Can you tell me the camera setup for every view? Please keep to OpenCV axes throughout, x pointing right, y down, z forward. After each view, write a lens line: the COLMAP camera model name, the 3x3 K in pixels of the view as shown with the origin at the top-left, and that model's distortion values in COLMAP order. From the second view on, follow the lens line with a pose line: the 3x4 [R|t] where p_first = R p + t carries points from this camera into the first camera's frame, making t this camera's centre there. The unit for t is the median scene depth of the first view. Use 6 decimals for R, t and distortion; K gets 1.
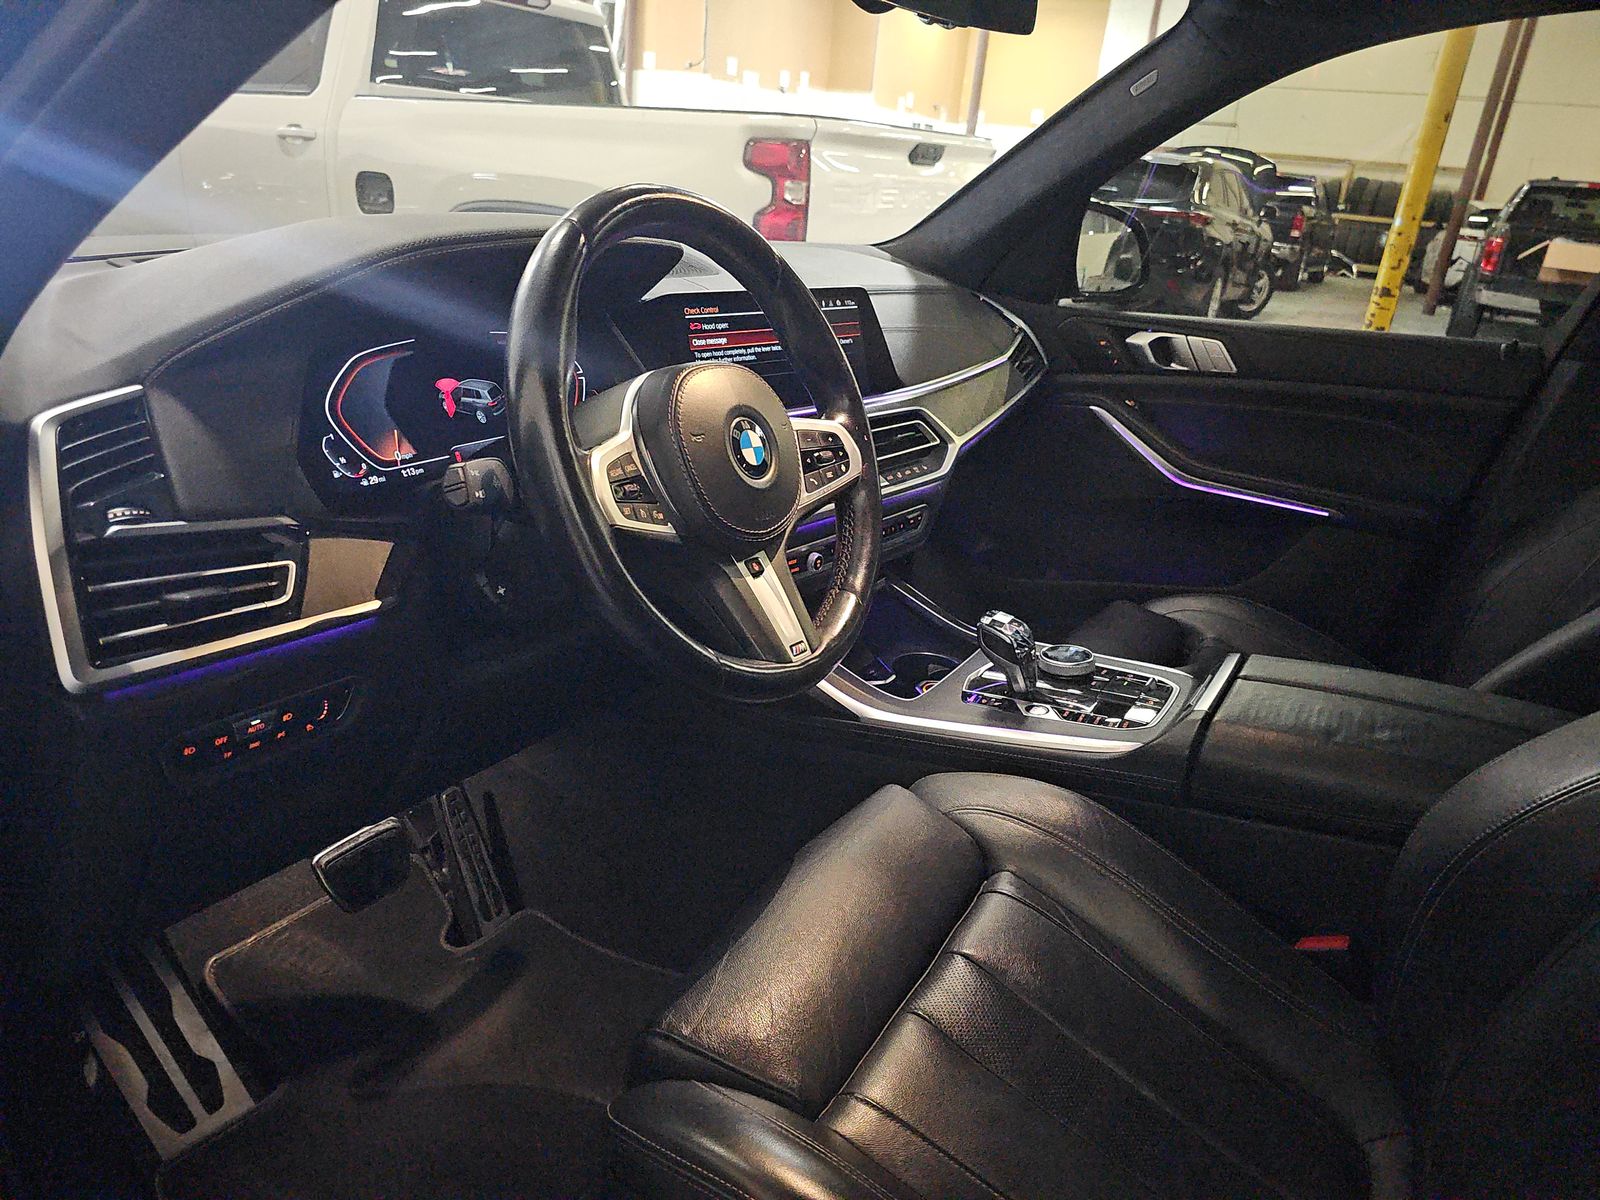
lens RADIAL K [[1081.8, 0, 800.0], [0, 1081.8, 600.0], [0, 0, 1]] dist [0.076468, -0.082972]
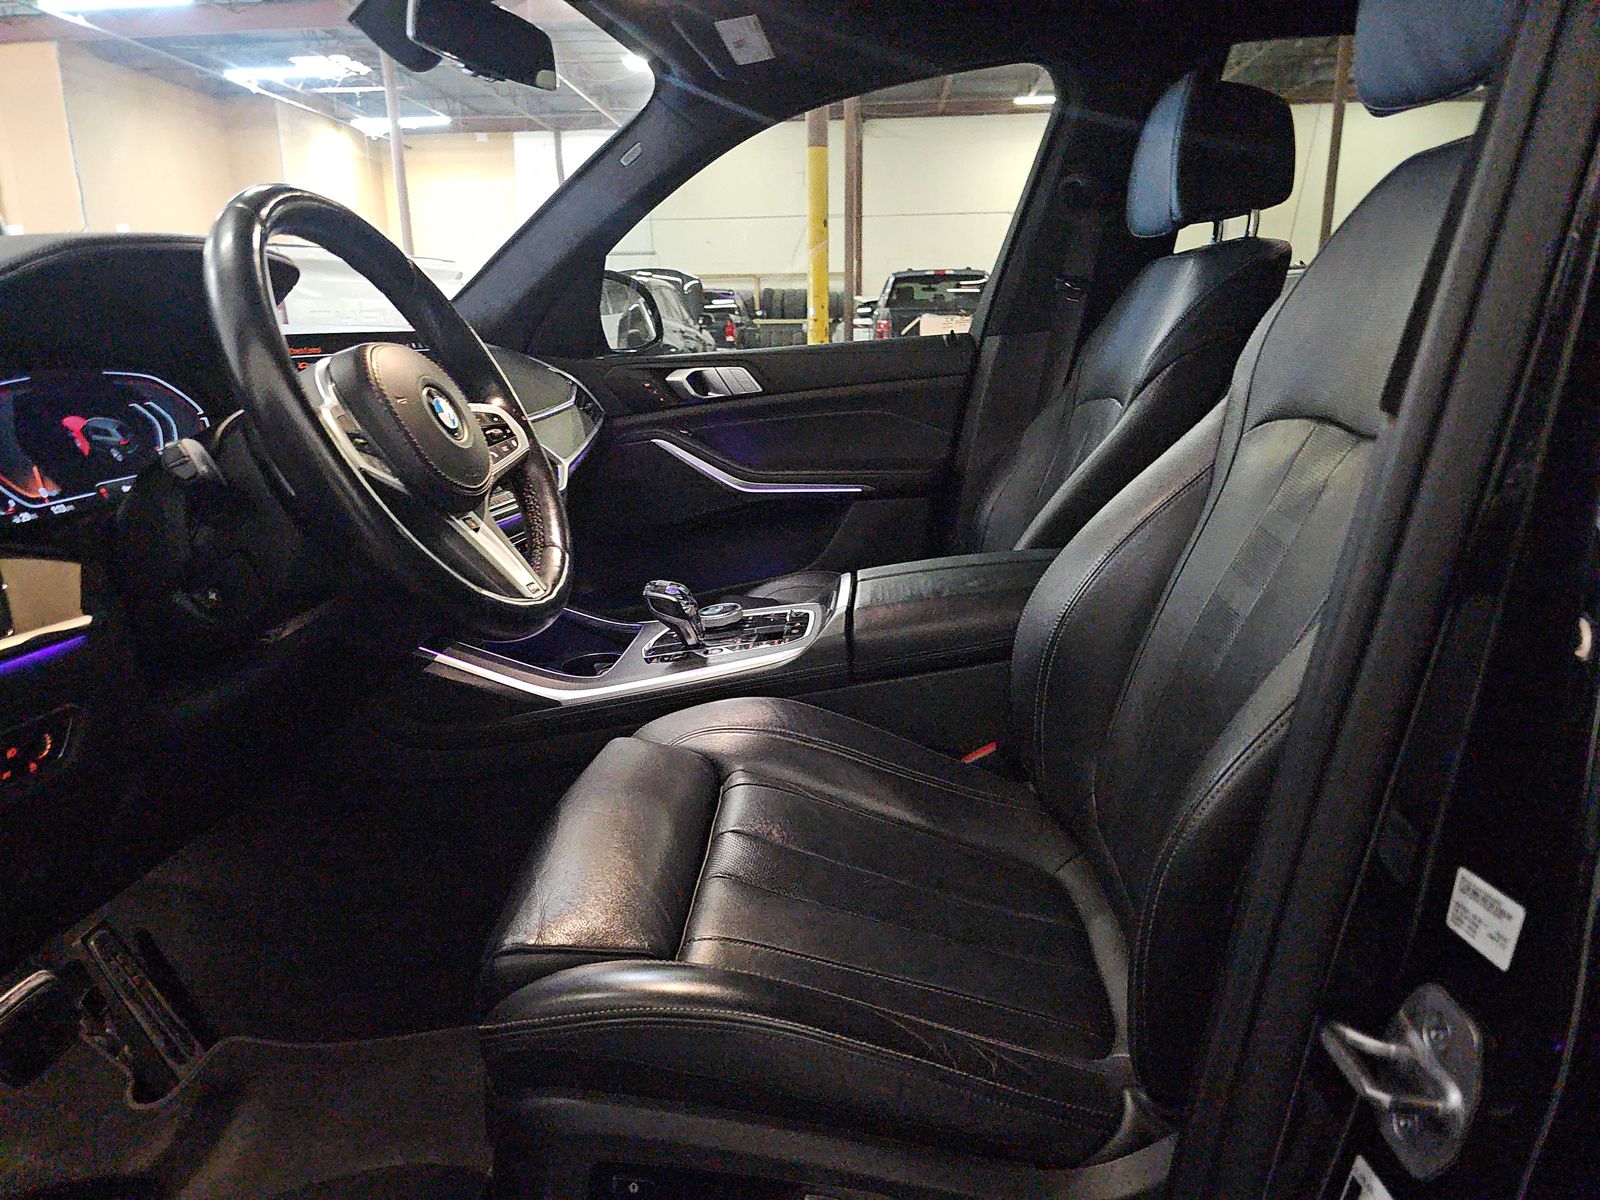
lens RADIAL K [[1081.8, 0, 800.0], [0, 1081.8, 600.0], [0, 0, 1]] dist [0.076468, -0.082972]
pose [[0.882503, -0.214792, 0.418392, -0.153673], [0.262216, 0.963229, -0.058587, 0.131324], [-0.390423, 0.161412, 0.906375, -0.064359]]
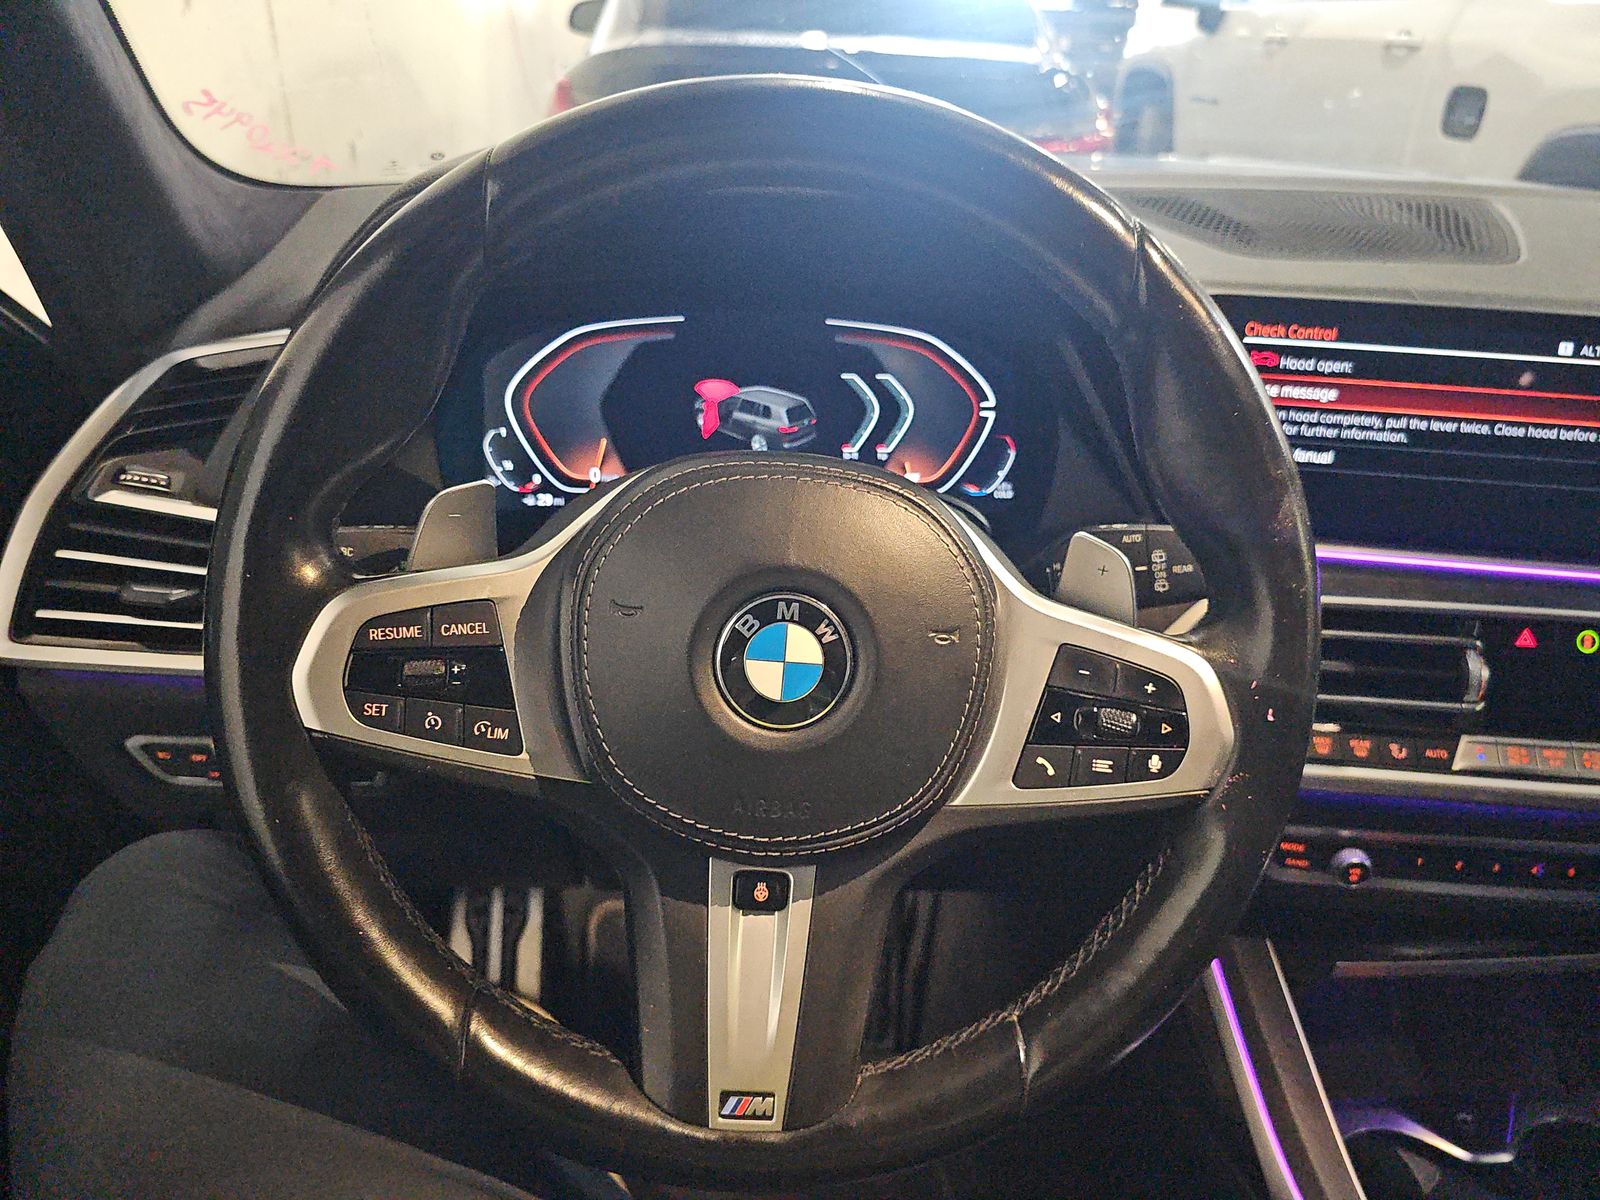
lens RADIAL K [[1081.8, 0, 800.0], [0, 1081.8, 600.0], [0, 0, 1]] dist [0.076468, -0.082972]
pose [[0.587910, 0.341059, -0.733512, 0.189554], [-0.295139, 0.934702, 0.198051, -0.171878], [0.753163, 0.100052, 0.650181, 0.471356]]
